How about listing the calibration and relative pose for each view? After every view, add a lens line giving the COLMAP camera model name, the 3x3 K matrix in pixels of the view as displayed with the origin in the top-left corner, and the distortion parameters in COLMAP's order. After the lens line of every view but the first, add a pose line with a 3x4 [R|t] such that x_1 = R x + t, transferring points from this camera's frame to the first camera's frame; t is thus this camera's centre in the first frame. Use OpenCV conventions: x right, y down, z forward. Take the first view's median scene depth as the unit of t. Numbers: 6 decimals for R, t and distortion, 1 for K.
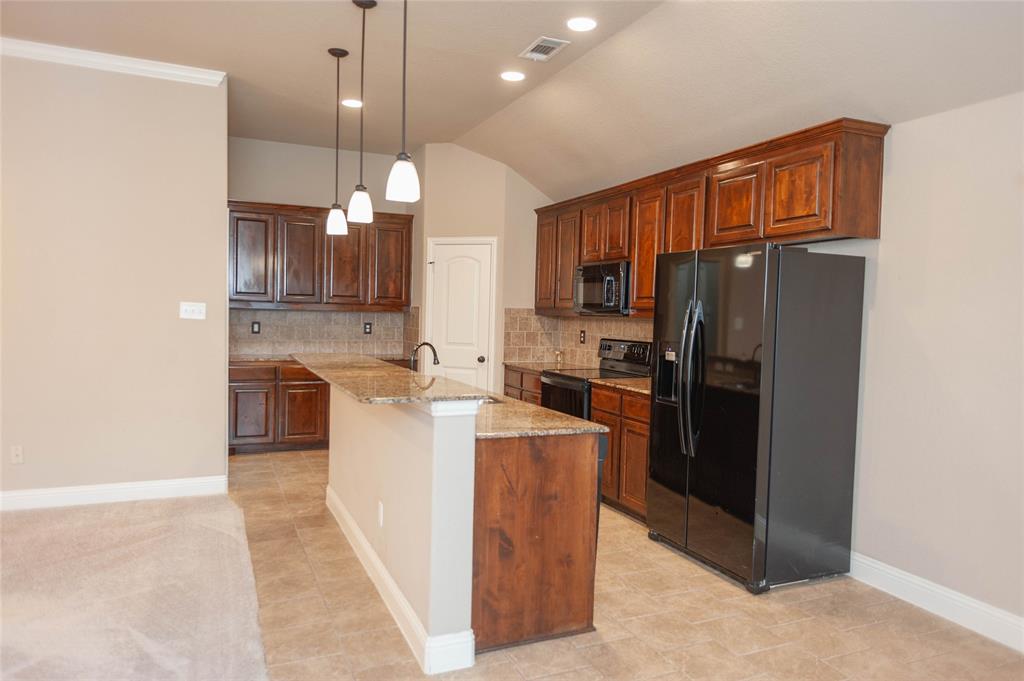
lens RADIAL K [[681.2, 0, 512.0], [0, 681.2, 340.5], [0, 0, 1]] dist [0.043359, -0.047224]
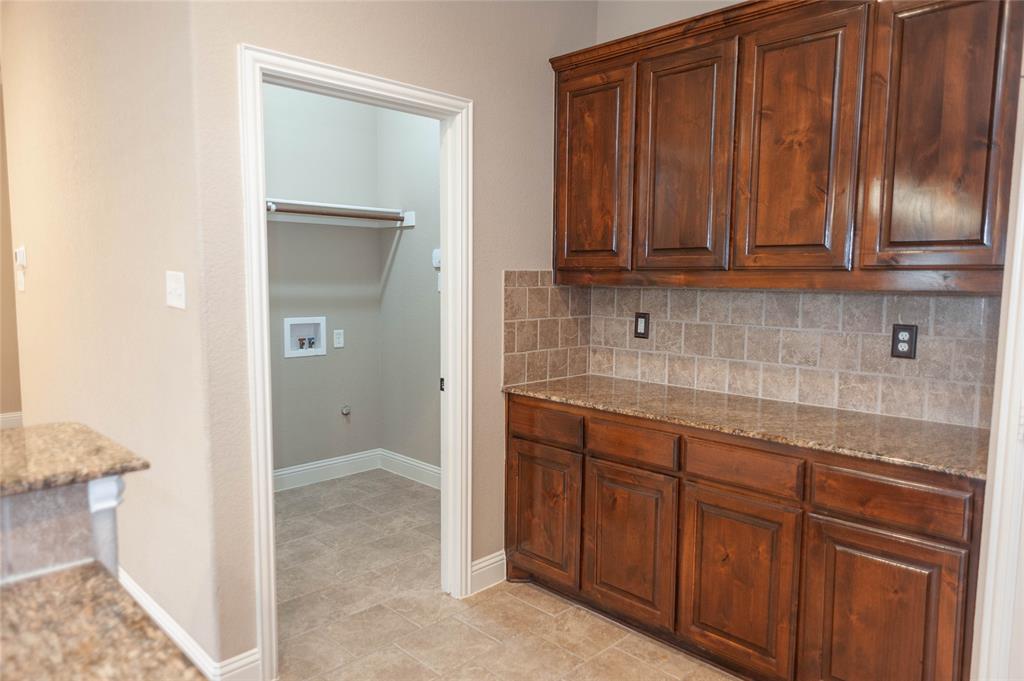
lens RADIAL K [[681.2, 0, 512.0], [0, 681.2, 340.5], [0, 0, 1]] dist [0.043359, -0.047224]
pose [[0.353751, 0.069433, -0.932759, 0.066021], [-0.038581, 0.997475, 0.059618, -0.061362], [0.934544, 0.014897, 0.355537, 1.399307]]
